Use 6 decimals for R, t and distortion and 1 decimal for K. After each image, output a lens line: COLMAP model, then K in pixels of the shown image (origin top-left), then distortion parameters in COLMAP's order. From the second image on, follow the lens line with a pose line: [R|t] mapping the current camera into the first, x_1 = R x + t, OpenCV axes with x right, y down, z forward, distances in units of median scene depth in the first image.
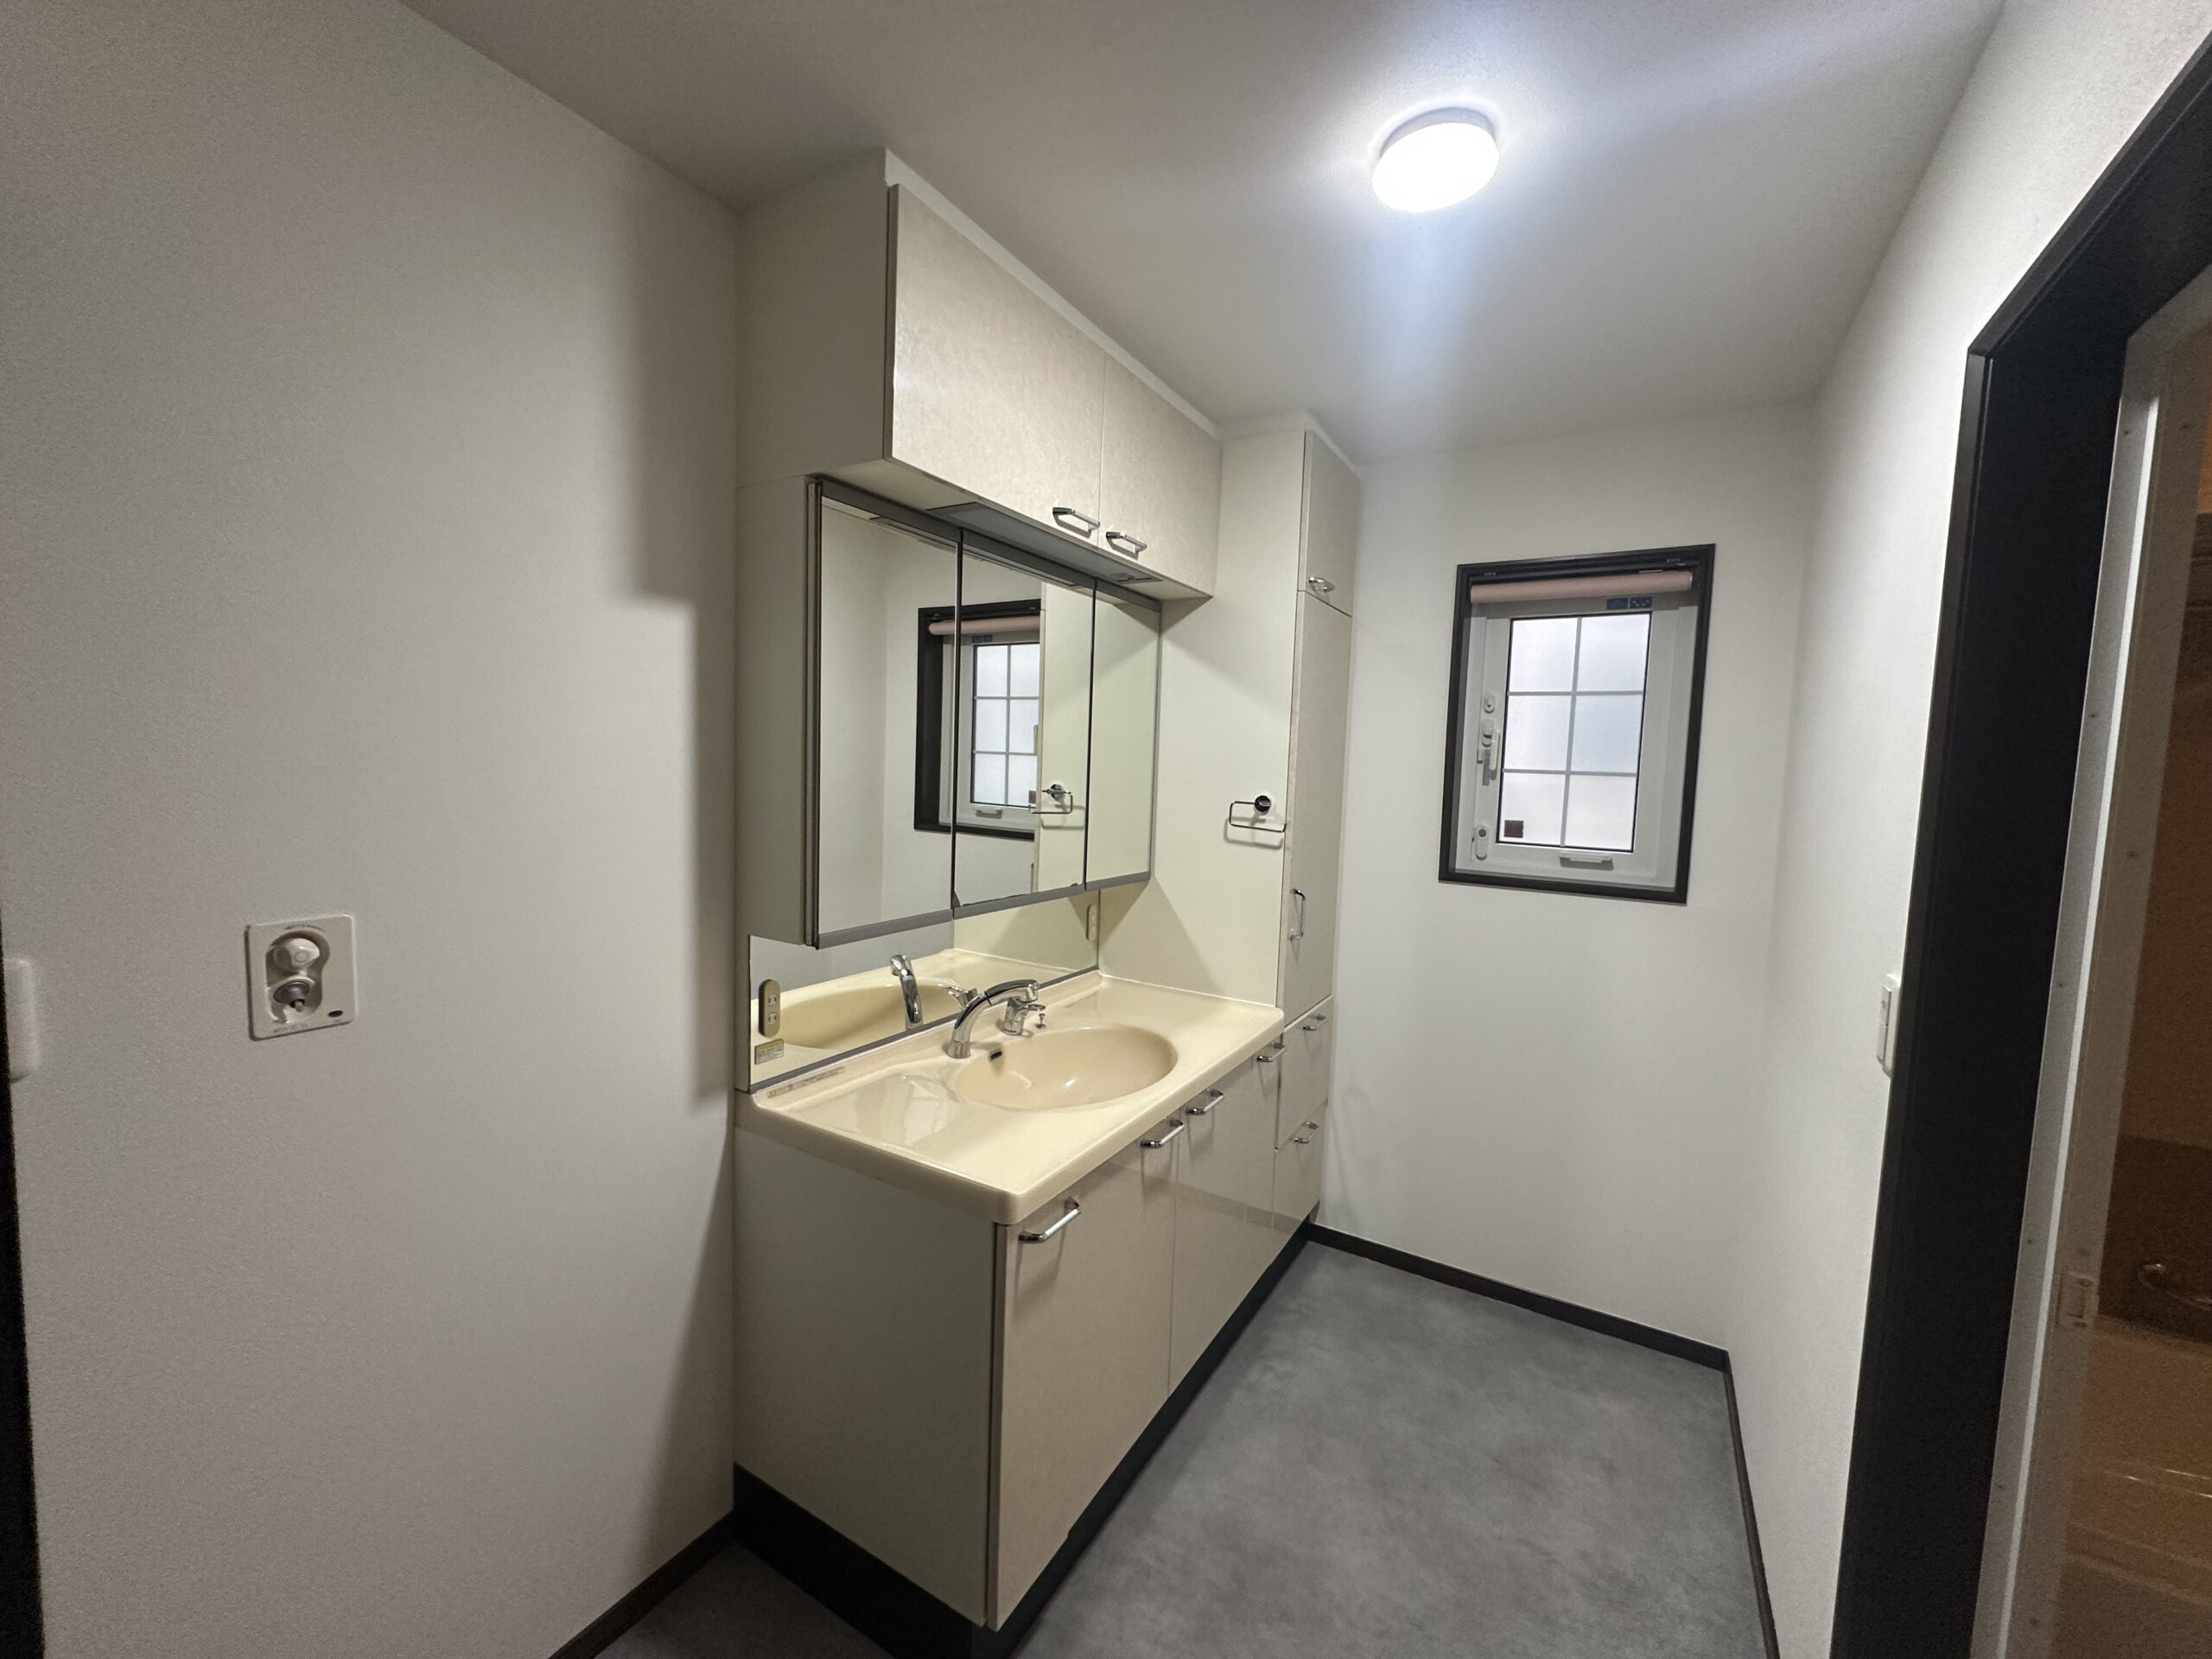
lens RADIAL K [[881.8, 0, 1109.9], [0, 881.8, 823.6], [0, 0, 1]] dist [-0.001794, -0.000448]
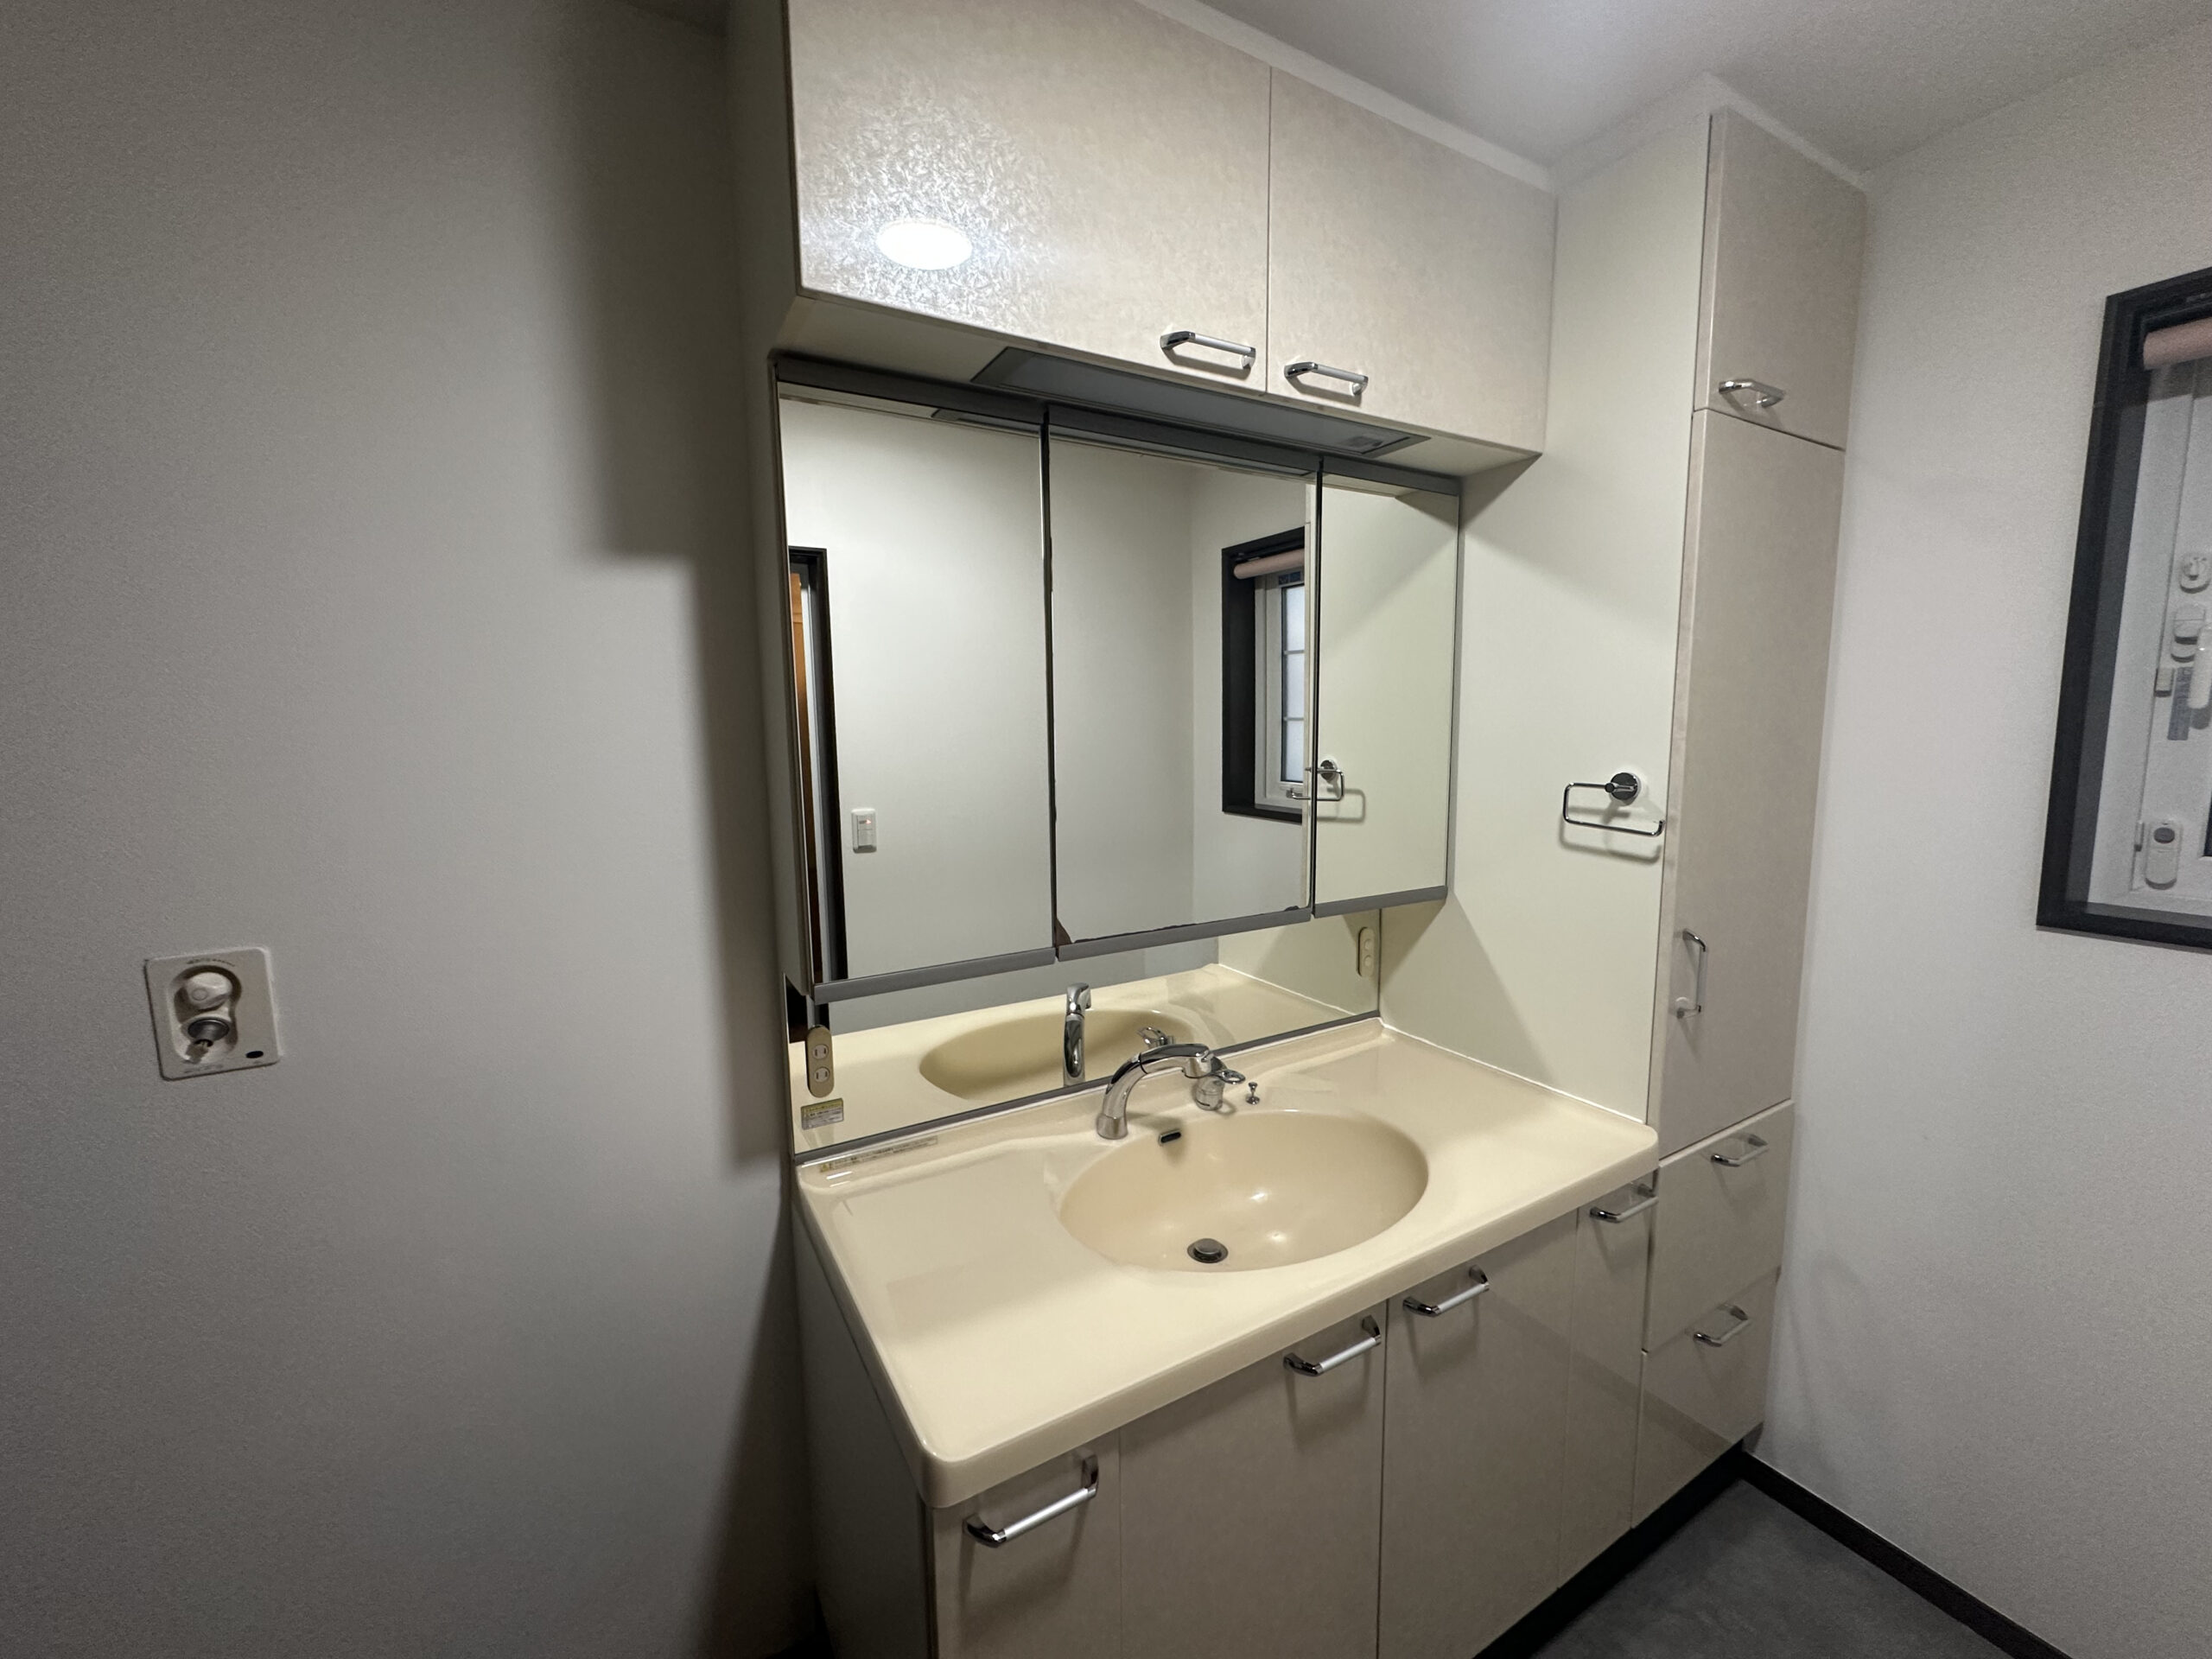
lens RADIAL K [[881.8, 0, 1111.7], [0, 881.8, 824.5], [0, 0, 1]] dist [-0.001794, -0.000448]
pose [[0.873039, 0.010997, -0.487527, 0.165847], [0.009491, 0.999173, 0.039533, -0.024513], [0.487559, -0.039141, 0.872213, 0.314777]]
